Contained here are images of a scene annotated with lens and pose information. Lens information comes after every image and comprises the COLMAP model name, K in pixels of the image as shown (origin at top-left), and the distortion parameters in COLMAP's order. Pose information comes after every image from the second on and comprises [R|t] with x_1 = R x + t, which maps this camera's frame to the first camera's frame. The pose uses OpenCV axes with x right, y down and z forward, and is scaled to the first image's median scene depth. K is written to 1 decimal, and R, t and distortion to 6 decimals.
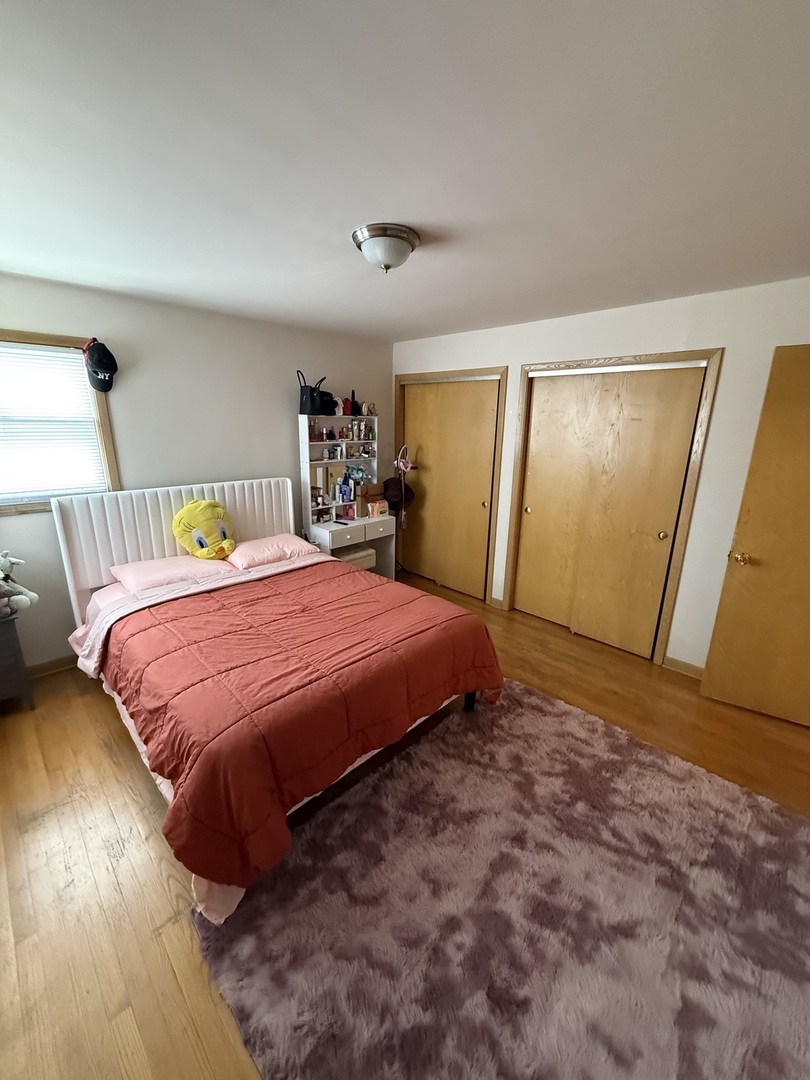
lens RADIAL K [[430.1, 0, 404.2], [0, 430.1, 538.7], [0, 0, 1]] dist [-0.007240, -0.000625]
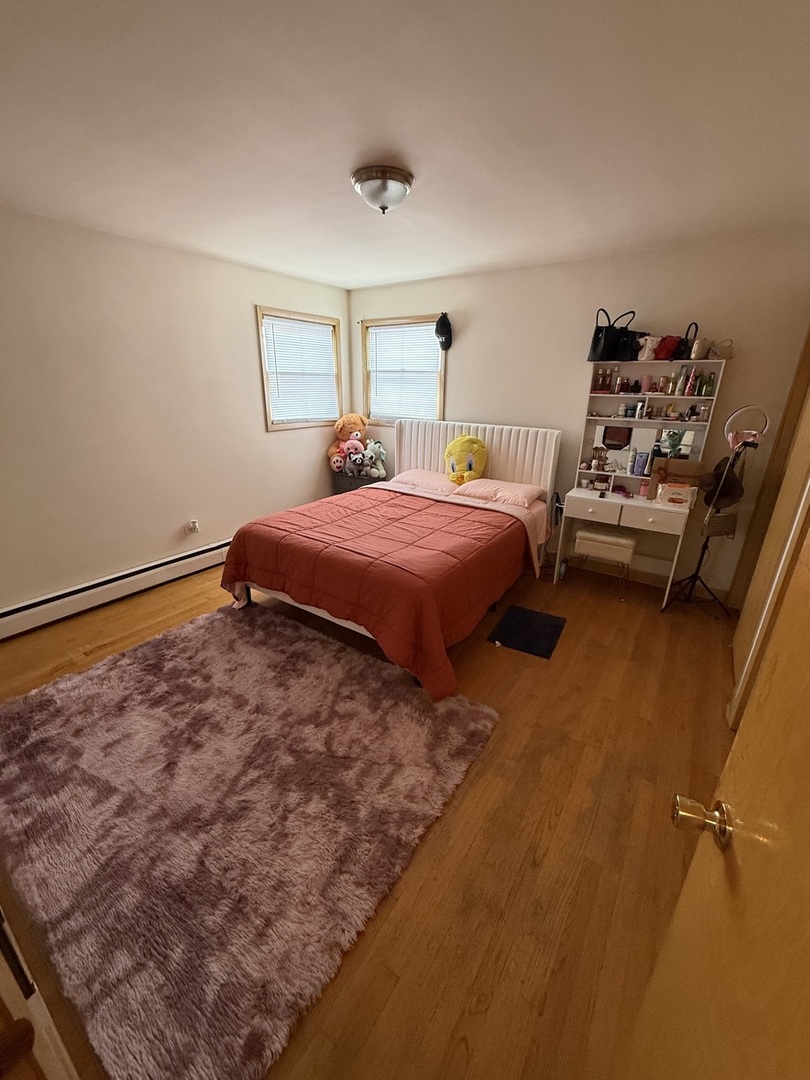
lens RADIAL K [[430.1, 0, 402.6], [0, 430.1, 539.2], [0, 0, 1]] dist [-0.007240, -0.000625]
pose [[0.171518, 0.331528, -0.927723, 1.108239], [-0.265530, 0.922387, 0.280530, -0.164938], [0.948723, 0.198222, 0.246237, 0.842876]]
